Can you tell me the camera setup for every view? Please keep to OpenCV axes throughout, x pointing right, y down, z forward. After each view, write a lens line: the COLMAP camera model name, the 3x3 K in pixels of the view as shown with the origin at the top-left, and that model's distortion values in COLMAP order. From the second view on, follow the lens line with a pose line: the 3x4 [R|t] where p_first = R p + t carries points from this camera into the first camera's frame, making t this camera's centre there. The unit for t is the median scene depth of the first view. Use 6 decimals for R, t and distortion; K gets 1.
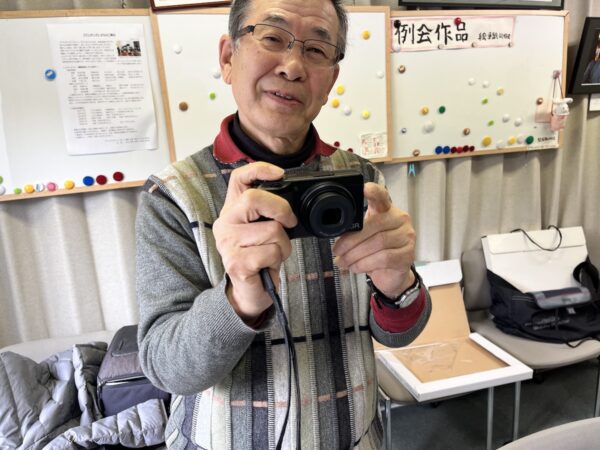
lens RADIAL K [[450.9, 0, 300.0], [0, 450.9, 225.3], [0, 0, 1]] dist [0.005581, -0.017564]
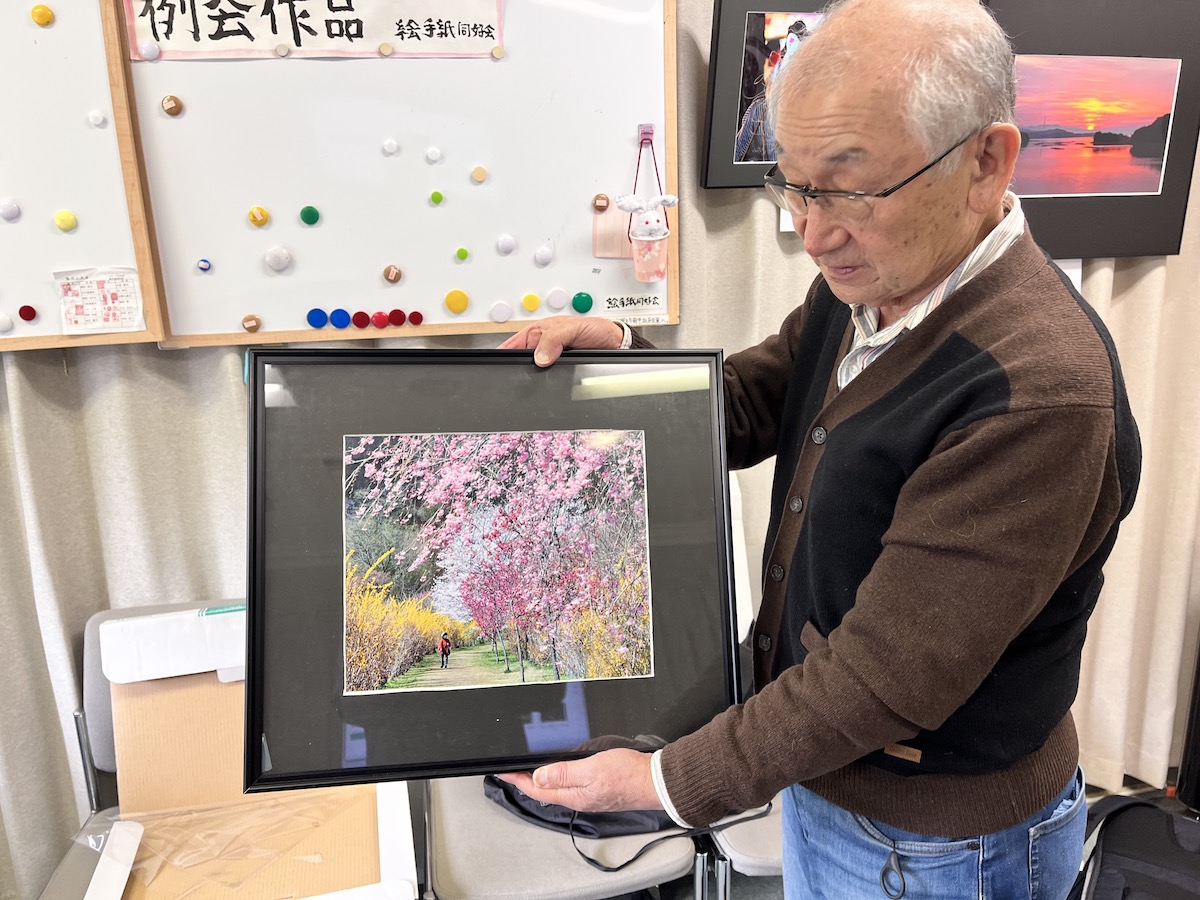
lens RADIAL K [[901.8, 0, 665.6], [0, 901.8, 457.7], [0, 0, 1]] dist [0.005581, -0.017564]
pose [[0.997847, 0.054104, -0.037063, 0.667537], [-0.052948, 0.998100, 0.031508, -0.088625], [0.038697, -0.029478, 0.998816, 0.226400]]
